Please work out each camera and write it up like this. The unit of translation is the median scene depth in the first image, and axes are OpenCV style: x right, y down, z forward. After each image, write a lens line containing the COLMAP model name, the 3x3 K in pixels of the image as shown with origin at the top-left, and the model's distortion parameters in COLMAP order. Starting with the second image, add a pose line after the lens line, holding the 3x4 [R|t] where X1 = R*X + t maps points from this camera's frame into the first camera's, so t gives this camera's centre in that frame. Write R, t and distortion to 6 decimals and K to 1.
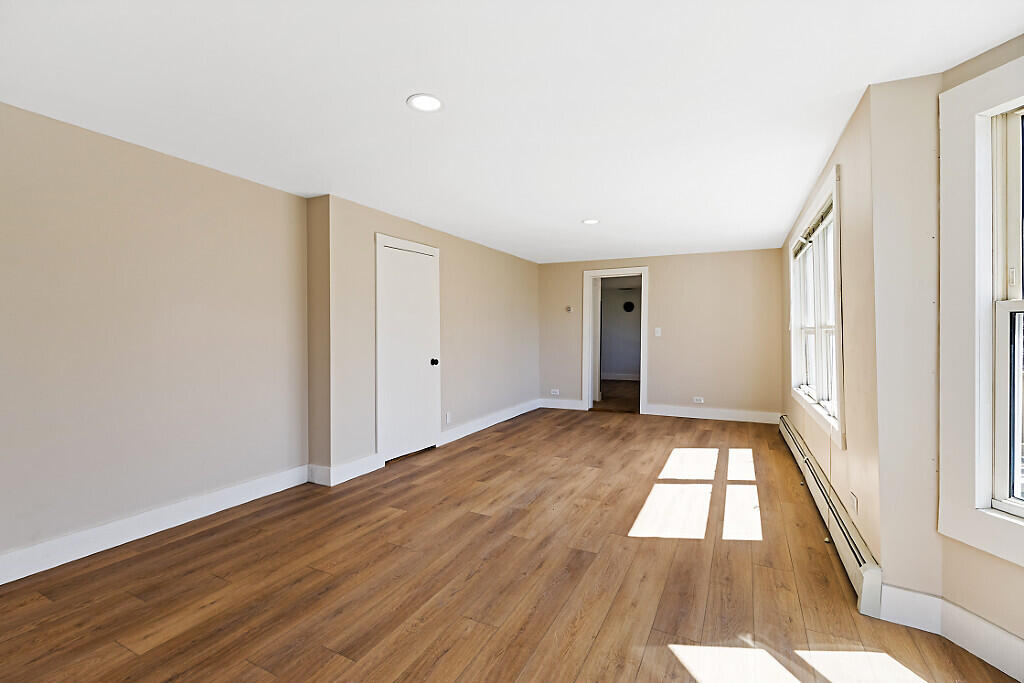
lens RADIAL K [[470.0, 0, 511.6], [0, 470.0, 335.1], [0, 0, 1]] dist [0.013431, -0.000783]
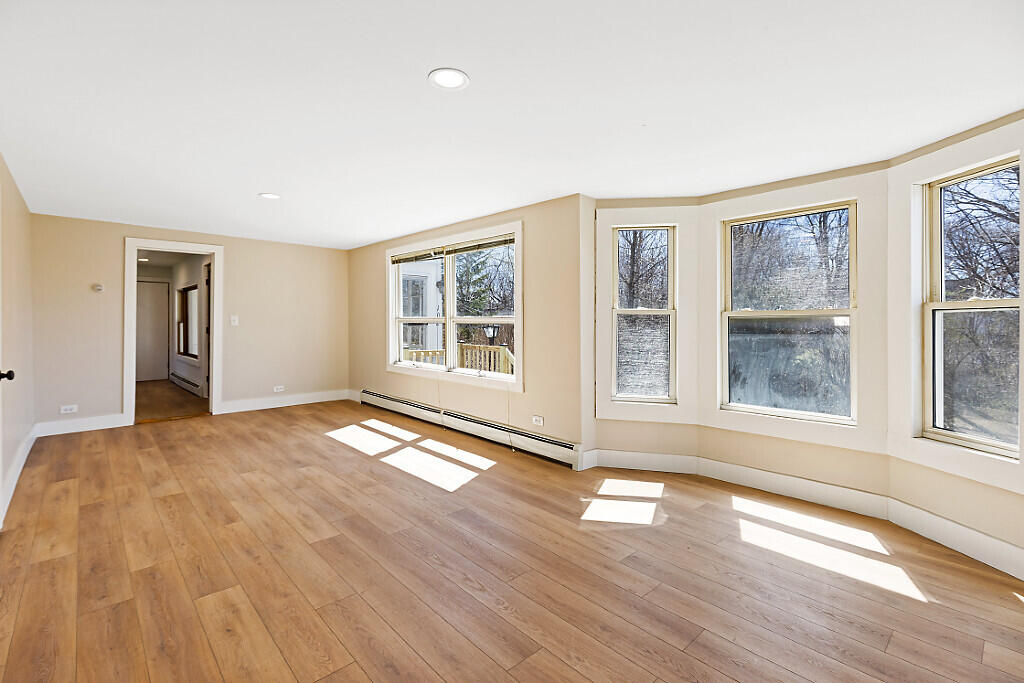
lens RADIAL K [[470.0, 0, 502.1], [0, 470.0, 326.7], [0, 0, 1]] dist [0.013431, -0.000783]
pose [[0.352431, -0.010701, 0.935777, -0.620125], [0.001991, 0.999941, 0.010685, -0.005963], [-0.935836, -0.001902, 0.352431, 0.343555]]
